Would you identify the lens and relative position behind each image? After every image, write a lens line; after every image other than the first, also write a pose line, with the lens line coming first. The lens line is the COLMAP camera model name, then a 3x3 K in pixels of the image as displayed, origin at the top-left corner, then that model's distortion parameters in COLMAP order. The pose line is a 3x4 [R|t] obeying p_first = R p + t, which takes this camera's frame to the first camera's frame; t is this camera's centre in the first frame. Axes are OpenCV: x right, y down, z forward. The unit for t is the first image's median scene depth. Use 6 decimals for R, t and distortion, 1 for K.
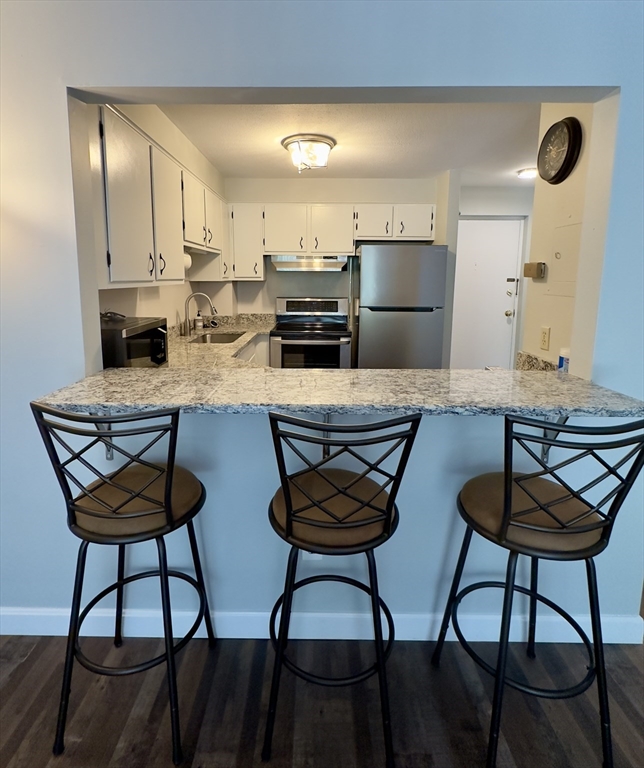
lens RADIAL K [[398.9, 0, 310.8], [0, 398.9, 331.8], [0, 0, 1]] dist [0.000857, 0.000158]
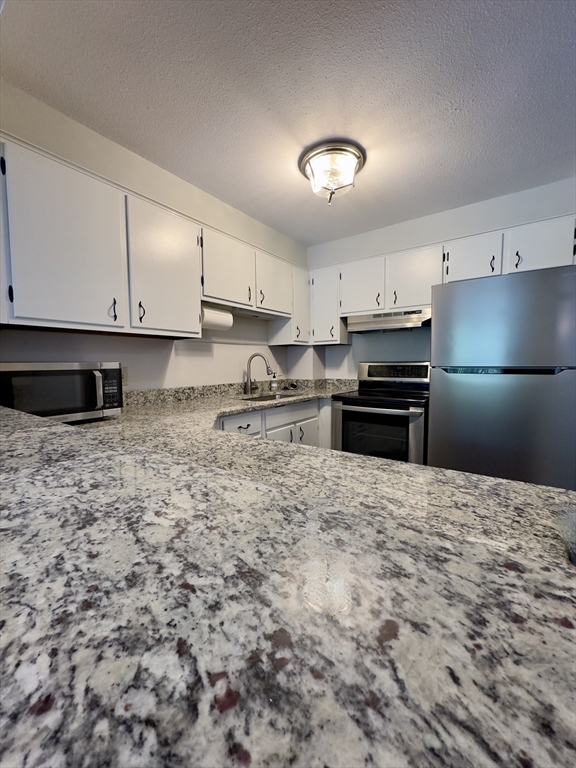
lens RADIAL K [[307.0, 0, 288.0], [0, 307.0, 384.0], [0, 0, 1]] dist [0.001450, 0.000772]
pose [[0.817753, 0.029472, -0.574815, 0.212678], [-0.067803, 0.996667, -0.045358, 0.011616], [0.571562, 0.076066, 0.817026, 0.332974]]
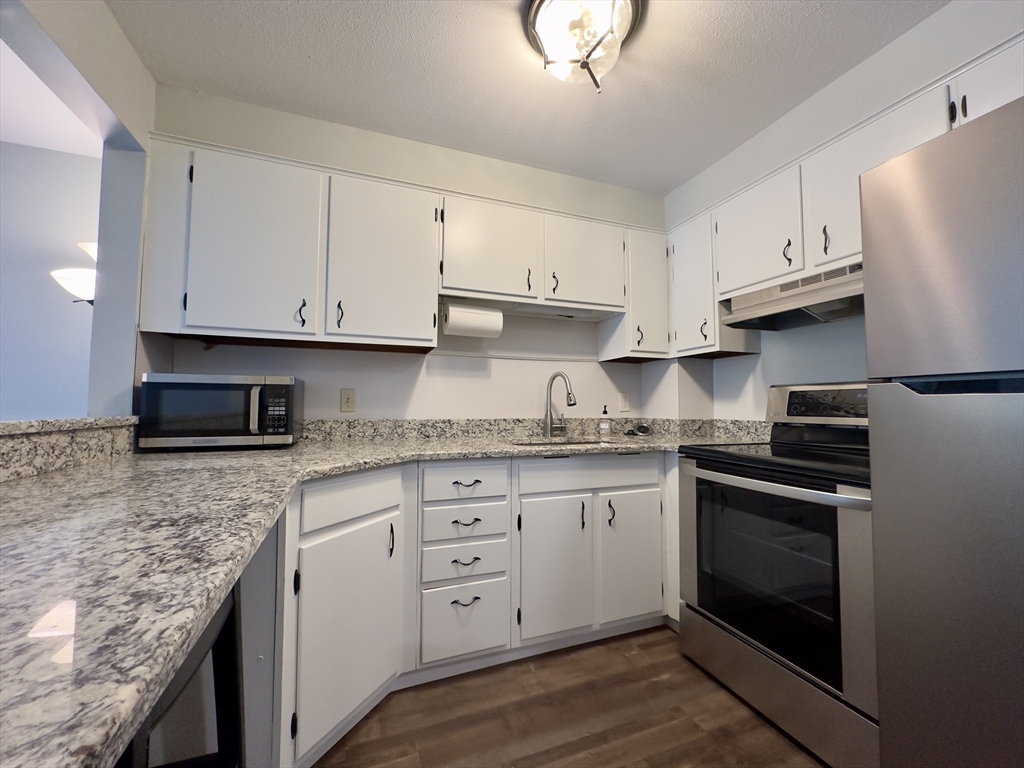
lens RADIAL K [[409.3, 0, 512.0], [0, 409.3, 384.0], [0, 0, 1]] dist [0.001450, 0.000772]
pose [[0.364003, -0.052694, -0.929906, 0.271607], [-0.129696, 0.985804, -0.106630, 0.003215], [0.922324, 0.159419, 0.352001, 0.589887]]
